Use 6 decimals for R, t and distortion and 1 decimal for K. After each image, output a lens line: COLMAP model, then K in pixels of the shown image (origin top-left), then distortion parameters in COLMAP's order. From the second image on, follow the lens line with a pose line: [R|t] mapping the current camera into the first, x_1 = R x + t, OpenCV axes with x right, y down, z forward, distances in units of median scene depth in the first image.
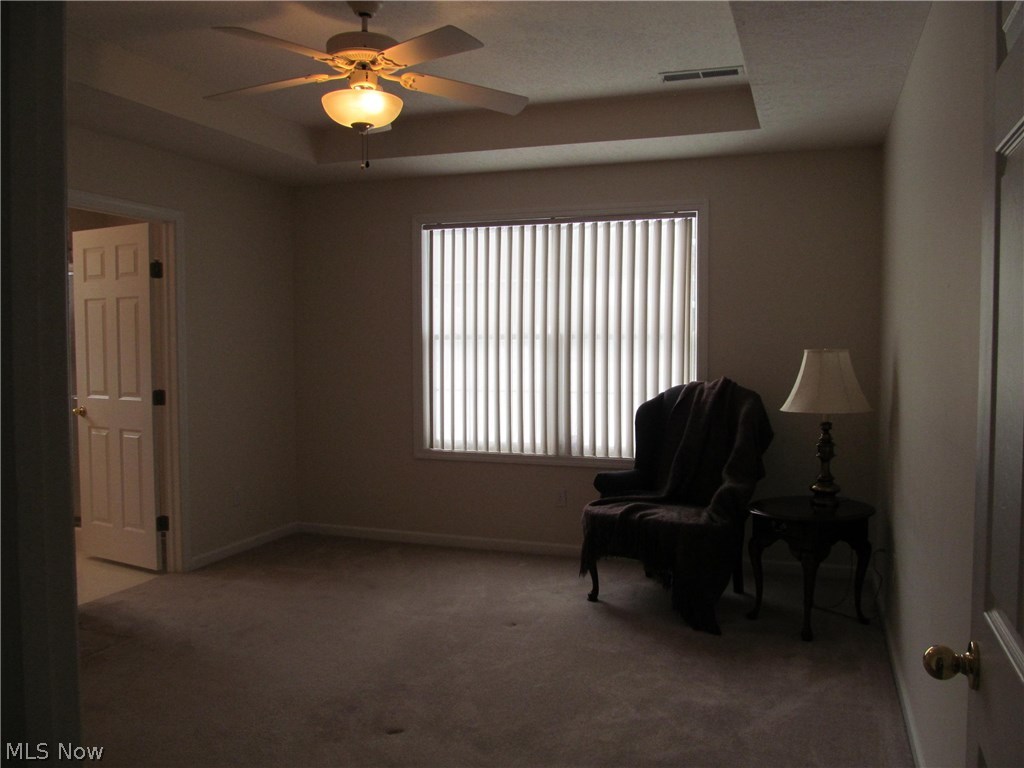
lens RADIAL K [[861.8, 0, 534.3], [0, 861.8, 385.0], [0, 0, 1]] dist [-0.053138, 0.011578]
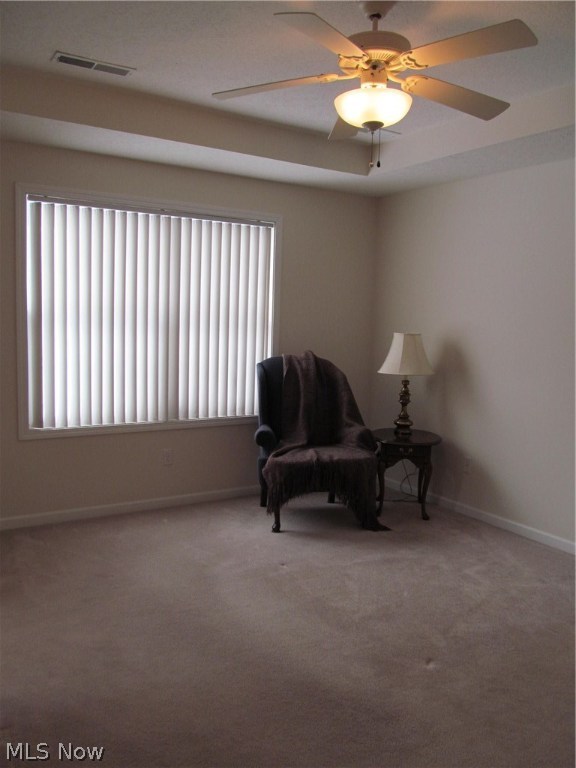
lens RADIAL K [[646.4, 0, 290.7], [0, 646.4, 386.0], [0, 0, 1]] dist [-0.053138, 0.011578]
pose [[0.607243, -0.068331, 0.791573, -0.582551], [0.007775, 0.996758, 0.080079, -0.033930], [-0.794478, -0.042473, 0.605805, 0.376703]]
